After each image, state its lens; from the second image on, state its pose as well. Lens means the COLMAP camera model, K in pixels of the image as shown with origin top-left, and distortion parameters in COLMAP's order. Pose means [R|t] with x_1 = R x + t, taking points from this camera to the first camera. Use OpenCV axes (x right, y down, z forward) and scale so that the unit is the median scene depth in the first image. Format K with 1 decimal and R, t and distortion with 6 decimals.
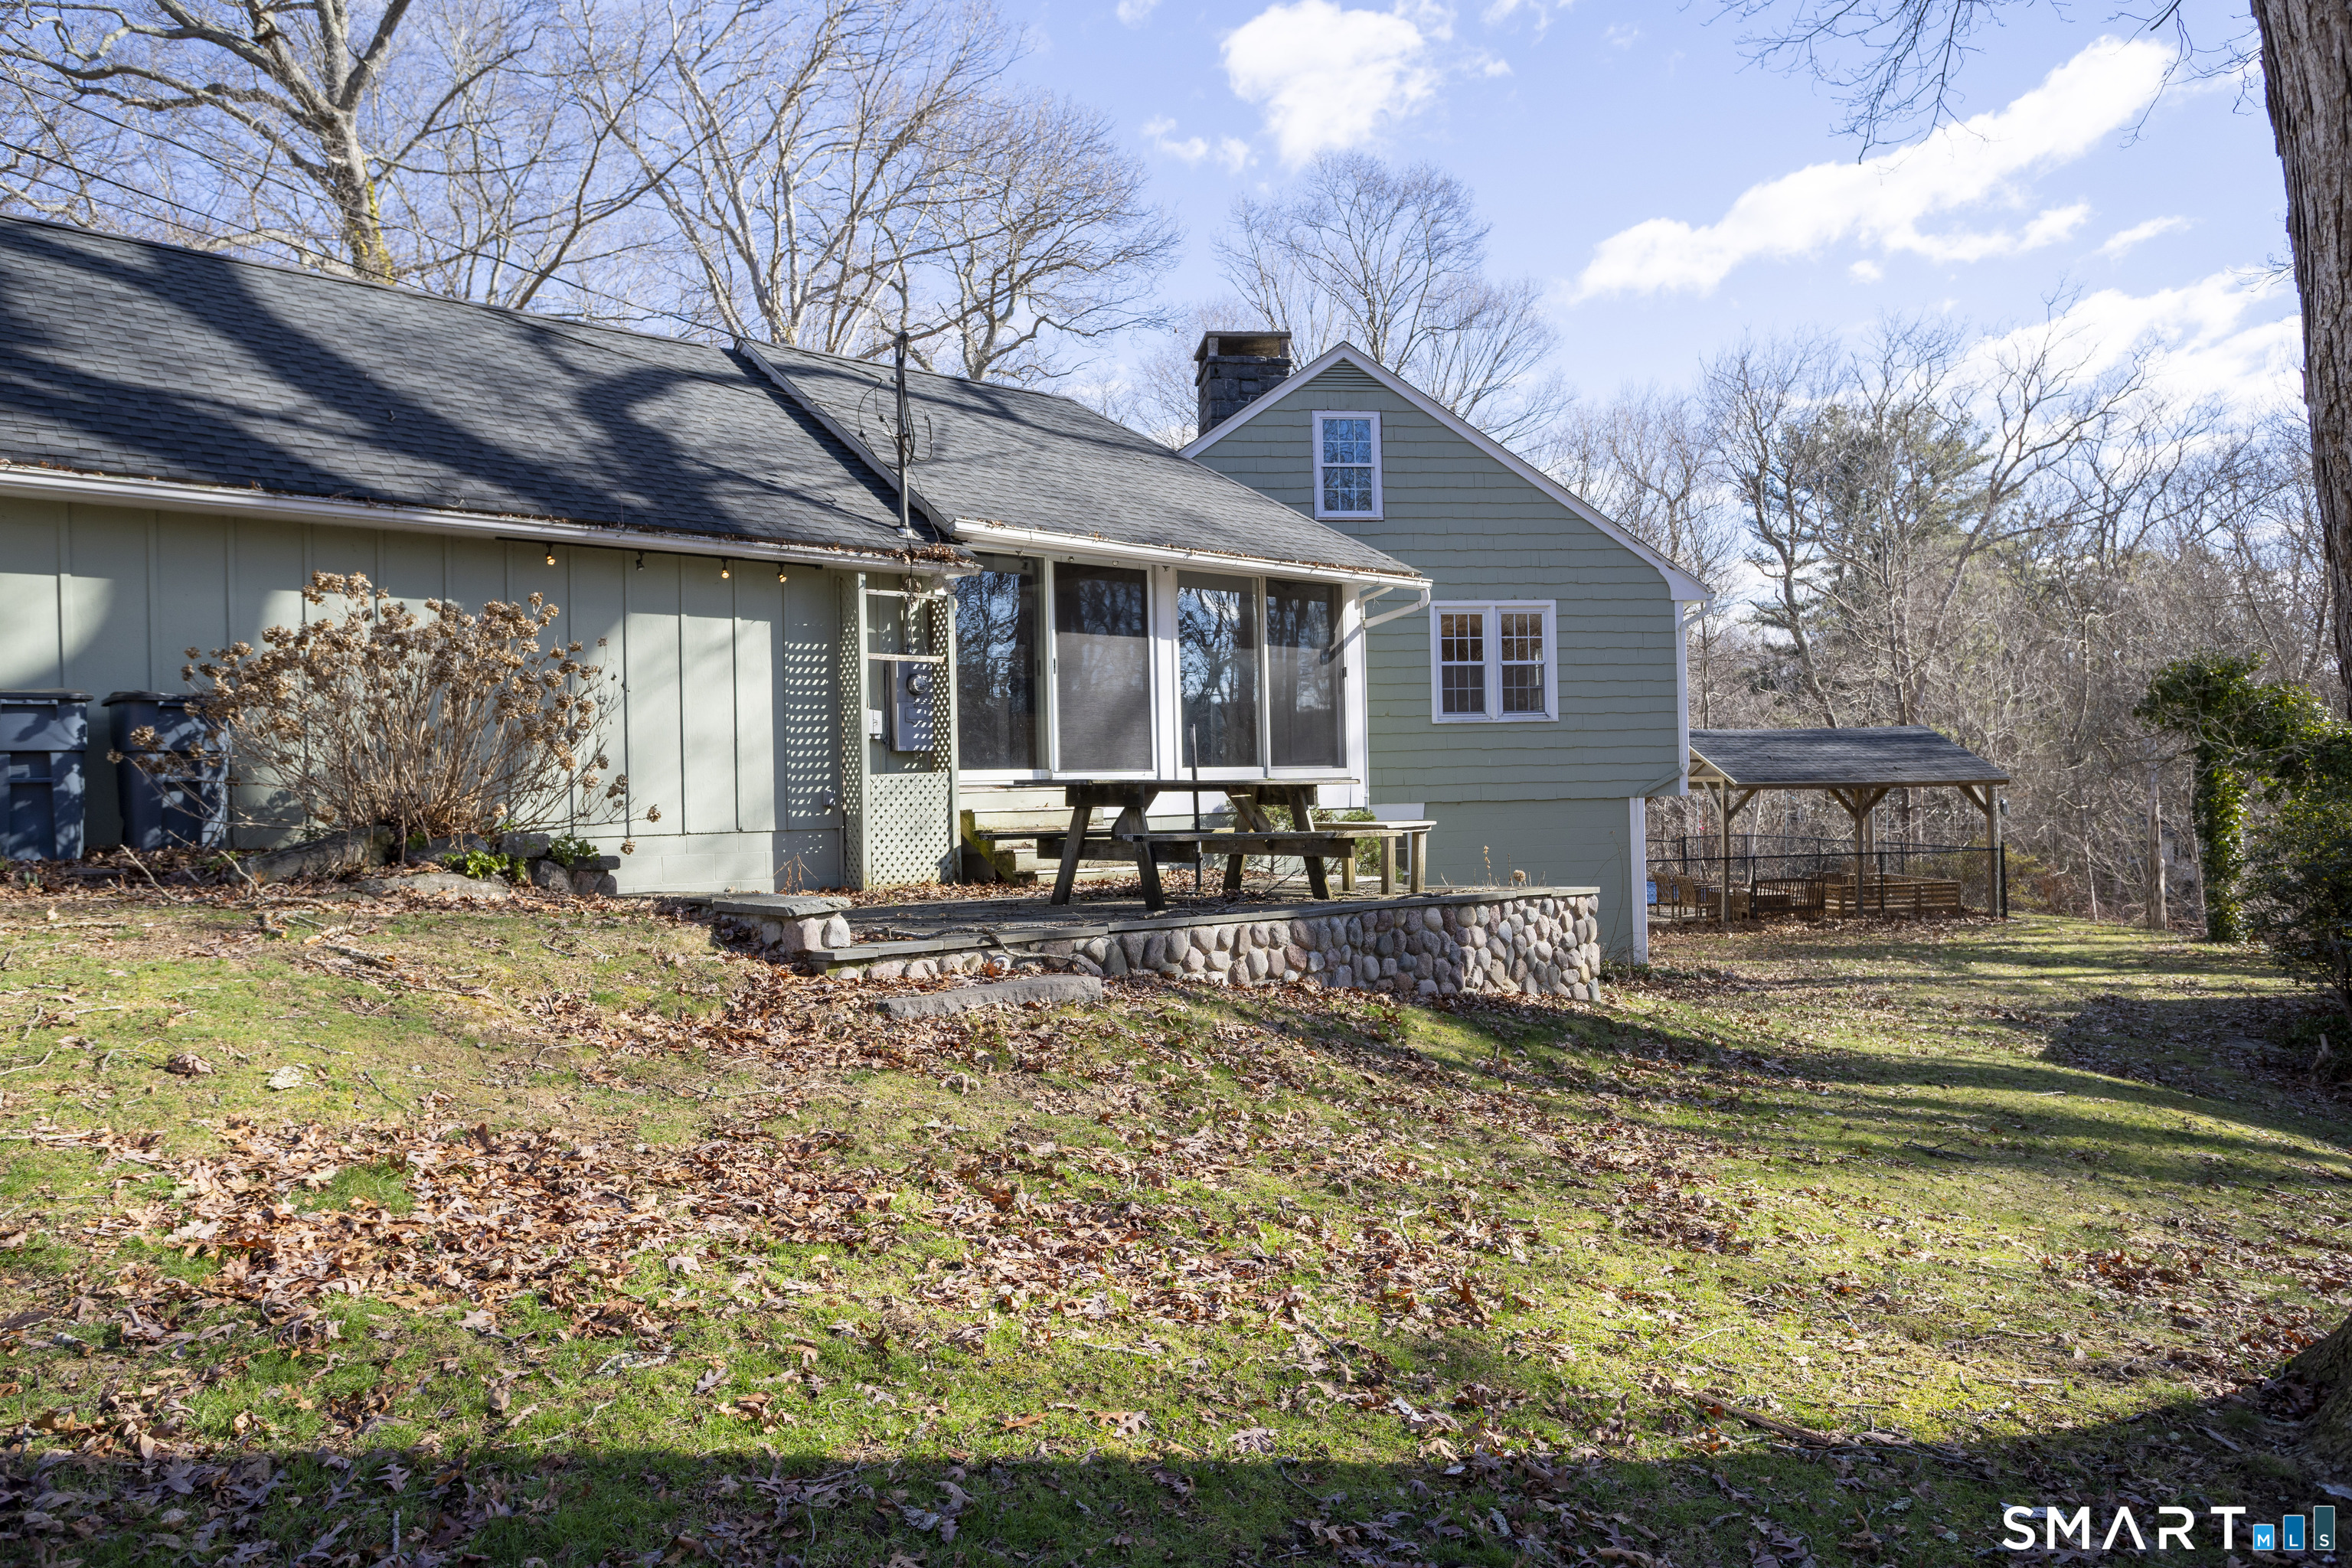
lens RADIAL K [[1554.2, 0, 1240.8], [0, 1554.2, 788.3], [0, 0, 1]] dist [0.013127, 0.000792]
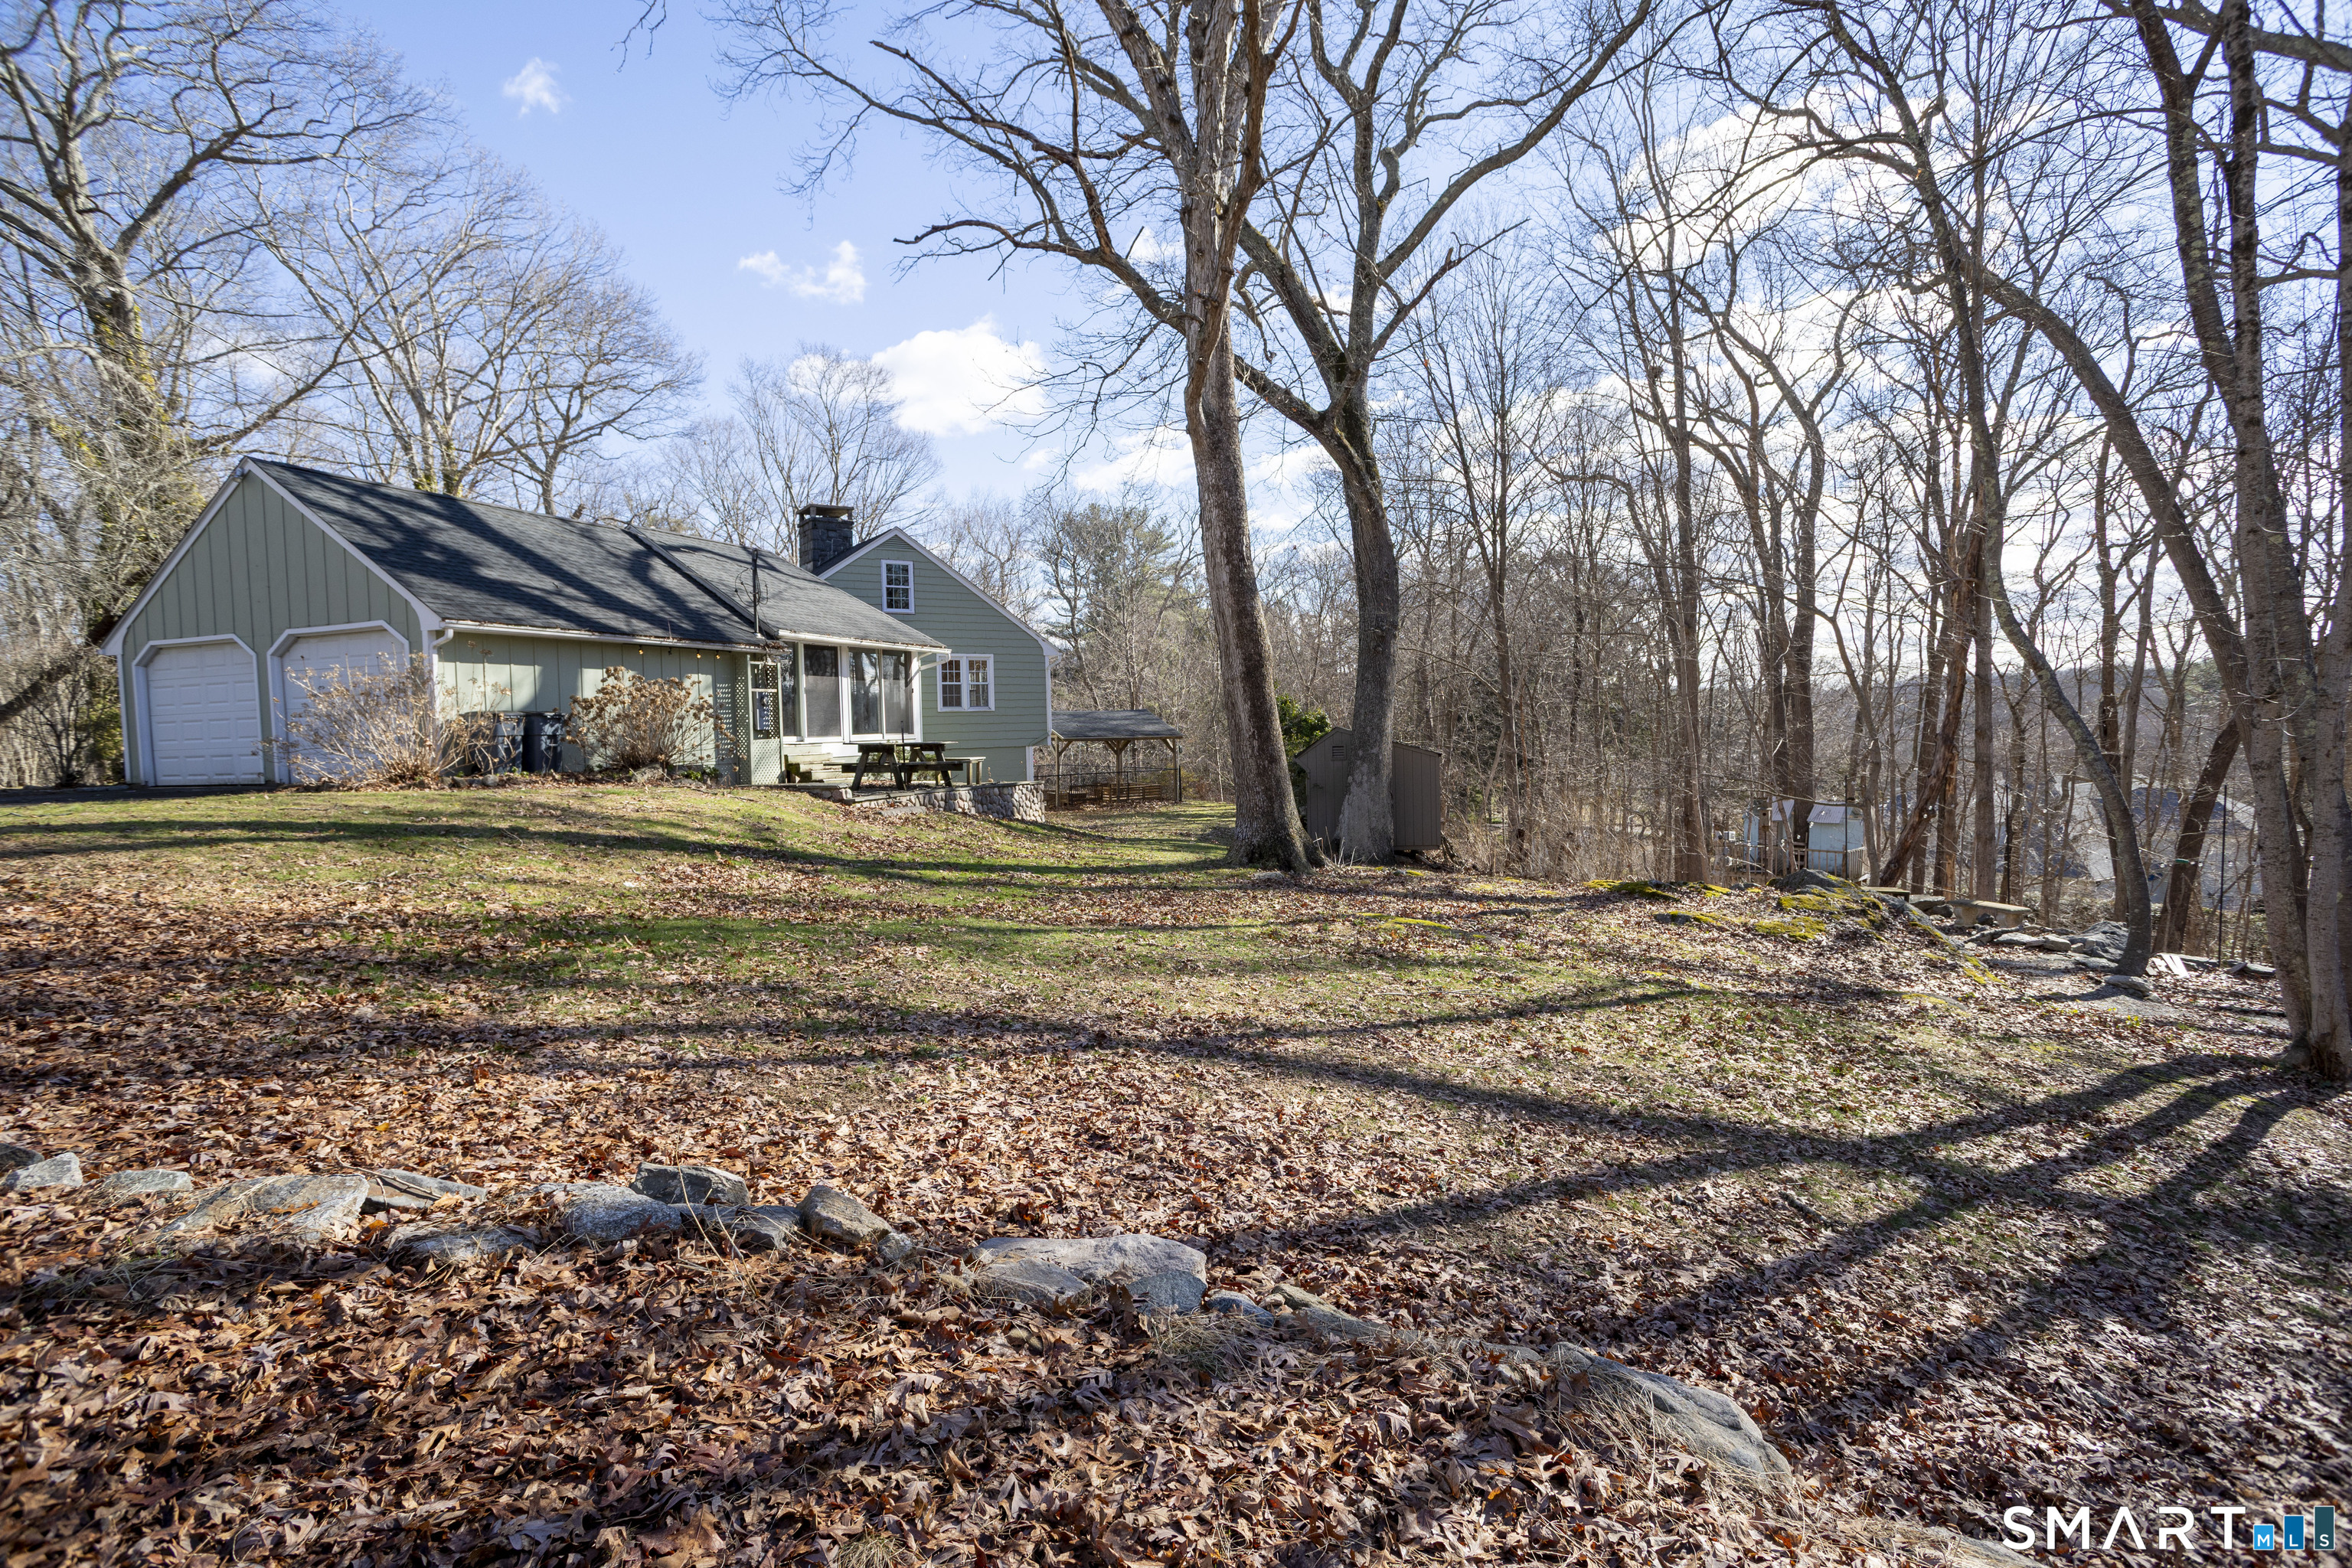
lens RADIAL K [[1147.4, 0, 1172.1], [0, 1147.4, 776.1], [0, 0, 1]] dist [-0.026407, 0.014898]
pose [[0.902678, -0.011662, 0.430158, -0.335495], [-0.004412, 0.999329, 0.036351, -0.015510], [-0.430294, -0.034711, 0.902021, -0.702164]]
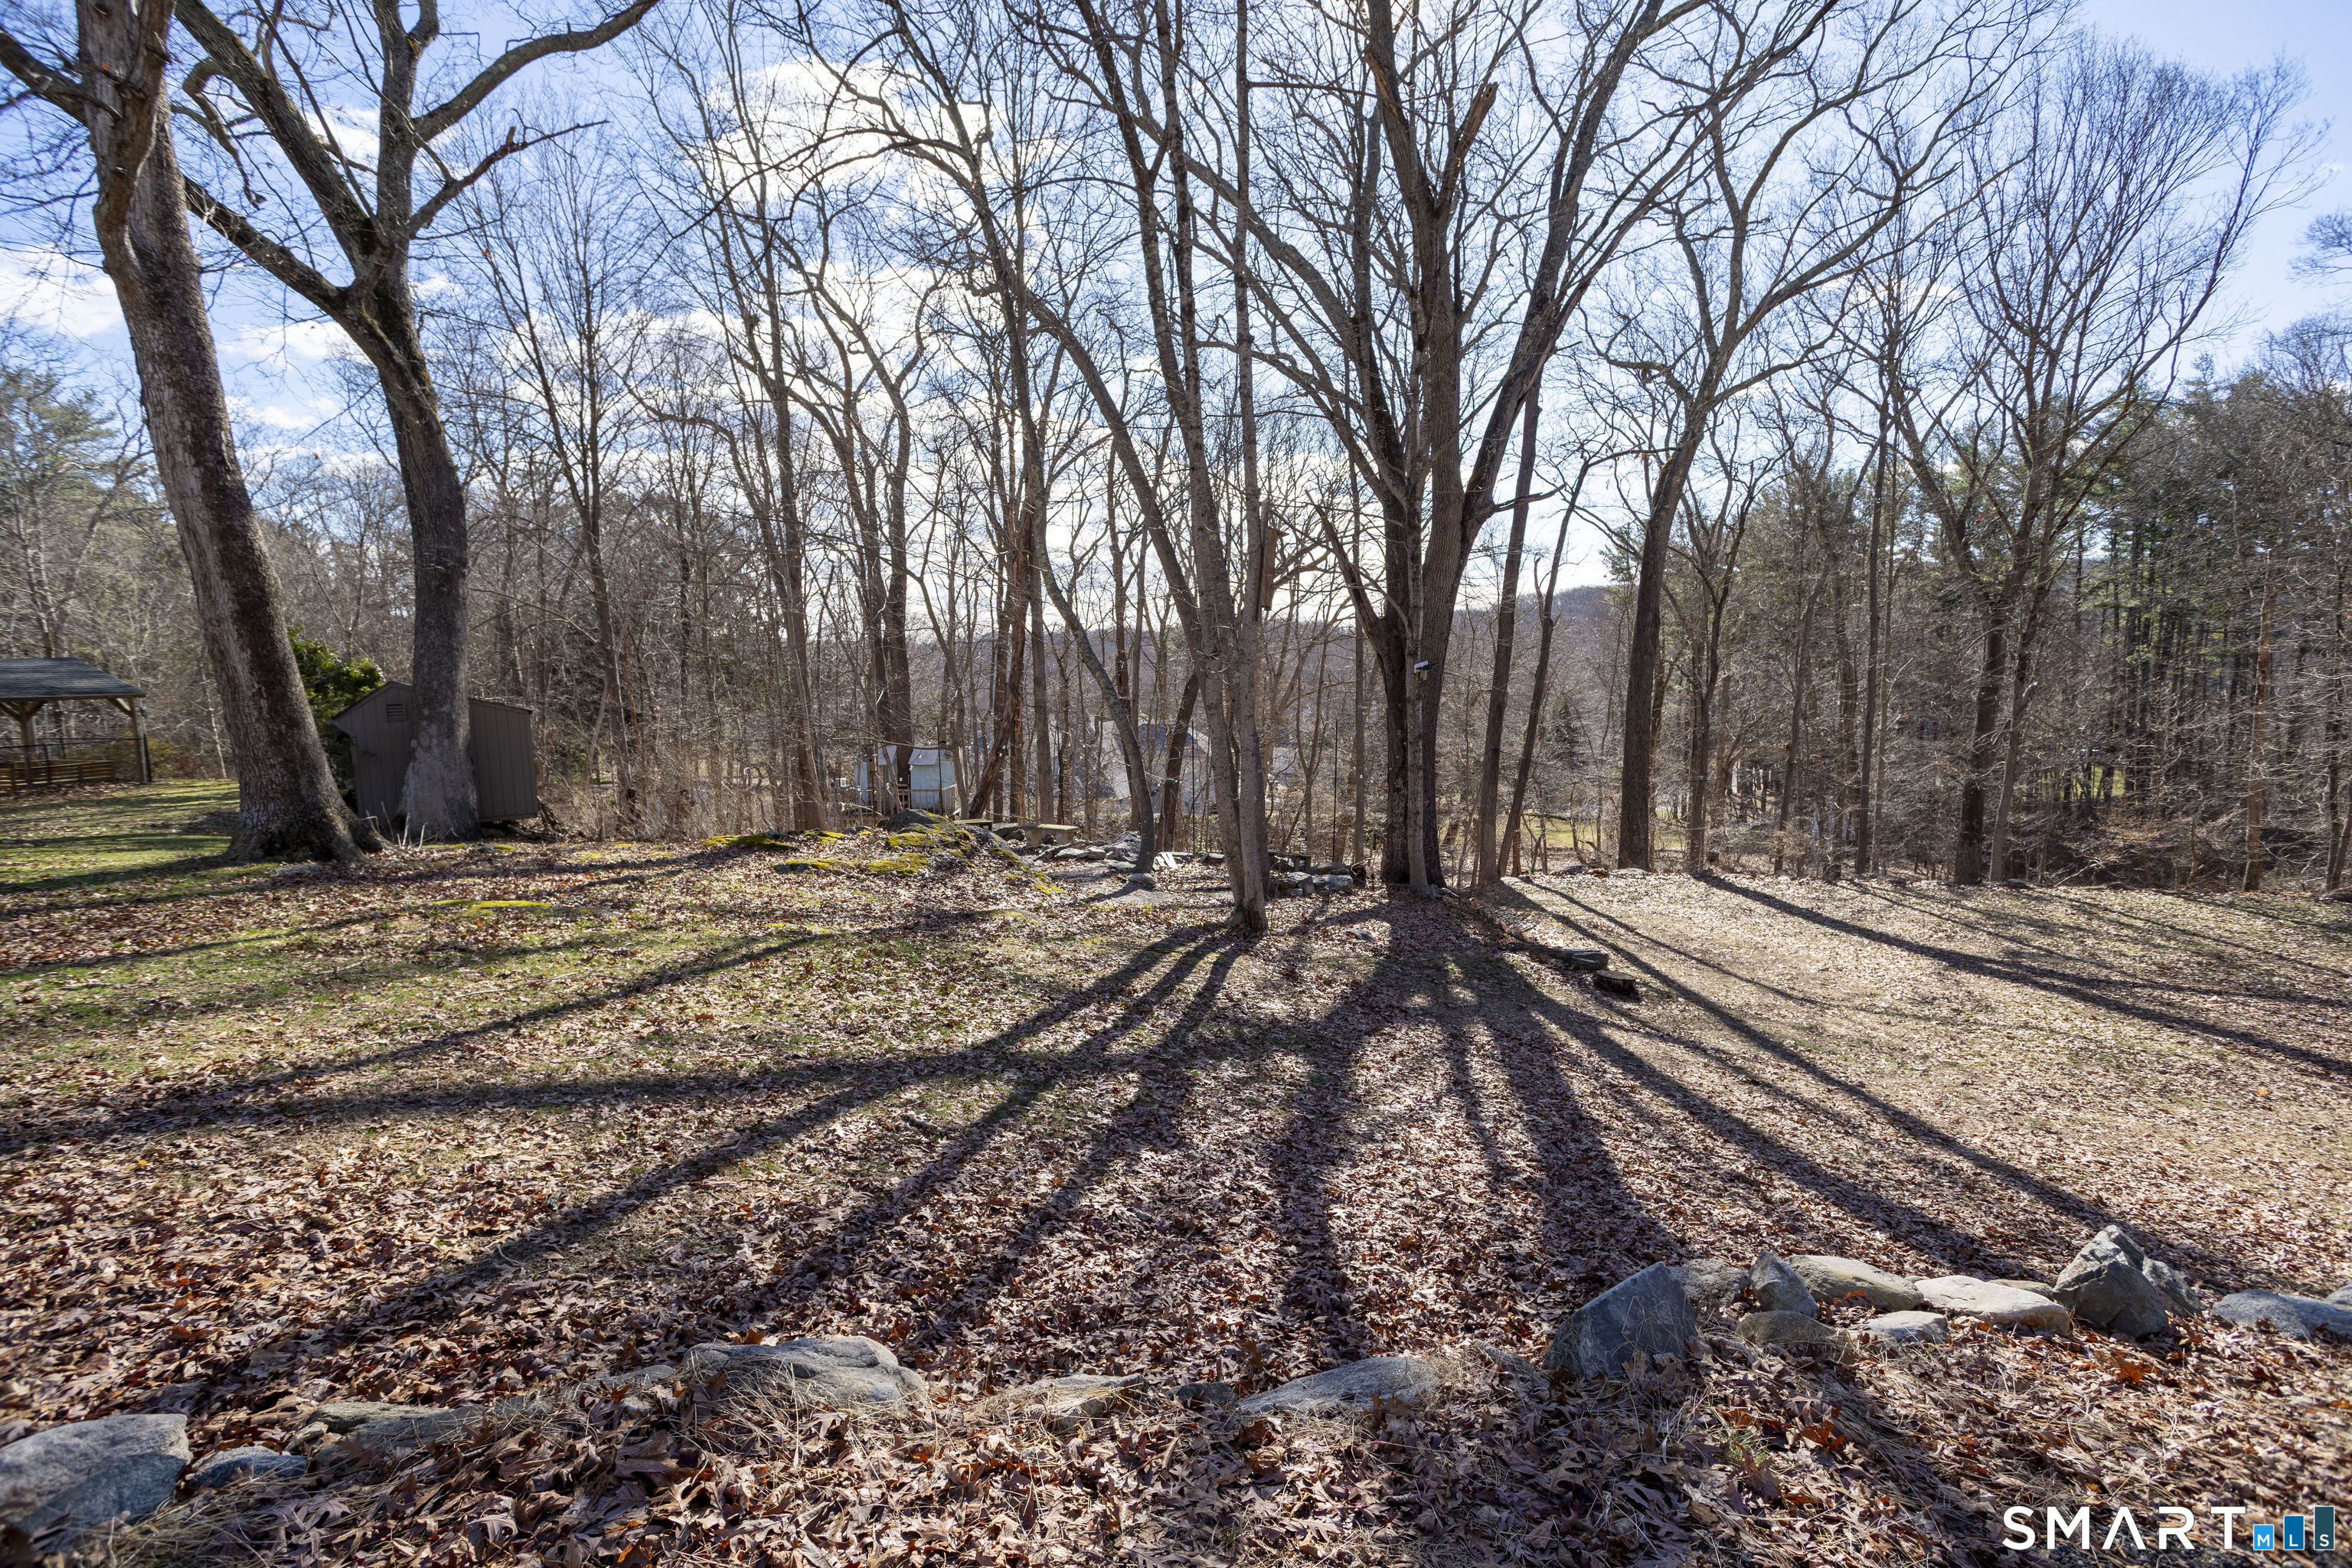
lens RADIAL K [[1147.4, 0, 1191.1], [0, 1147.4, 769.9], [0, 0, 1]] dist [-0.026407, 0.014898]
pose [[0.365520, -0.069720, 0.928189, -0.332814], [0.004930, 0.997322, 0.072971, -0.015549], [-0.930790, -0.022097, 0.364885, -0.700404]]
